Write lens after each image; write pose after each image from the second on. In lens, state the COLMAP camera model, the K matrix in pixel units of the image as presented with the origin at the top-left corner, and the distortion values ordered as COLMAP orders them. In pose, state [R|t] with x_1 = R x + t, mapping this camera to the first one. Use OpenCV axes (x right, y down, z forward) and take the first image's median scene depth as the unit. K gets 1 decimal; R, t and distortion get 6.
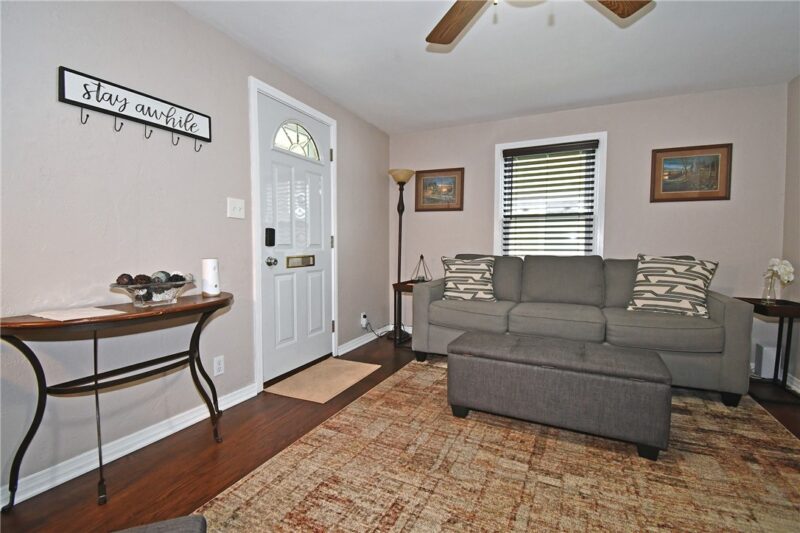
lens RADIAL K [[359.6, 0, 395.4], [0, 359.6, 267.5], [0, 0, 1]] dist [0.015699, -0.023026]
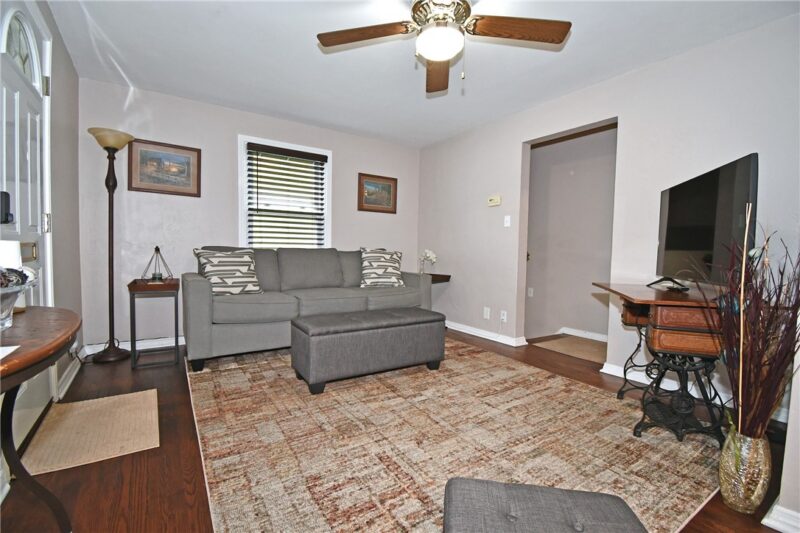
lens RADIAL K [[359.6, 0, 395.4], [0, 359.6, 267.5], [0, 0, 1]] dist [0.015699, -0.023026]
pose [[0.514689, -0.035426, 0.856645, -0.451764], [0.033803, 0.999208, 0.021012, 0.016853], [-0.856710, 0.018142, 0.515479, 0.176738]]
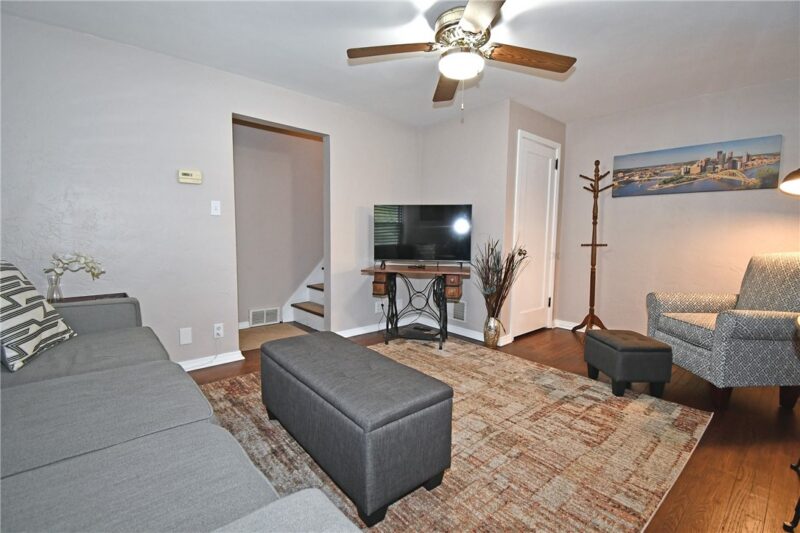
lens RADIAL K [[366.9, 0, 400.0], [0, 366.9, 266.5], [0, 0, 1]] dist [0.014697, -0.025812]
pose [[-0.924678, -0.047784, 0.377741, -0.012746], [0.007530, 0.989604, 0.143618, -0.086257], [-0.380677, 0.135645, -0.914705, 1.212767]]
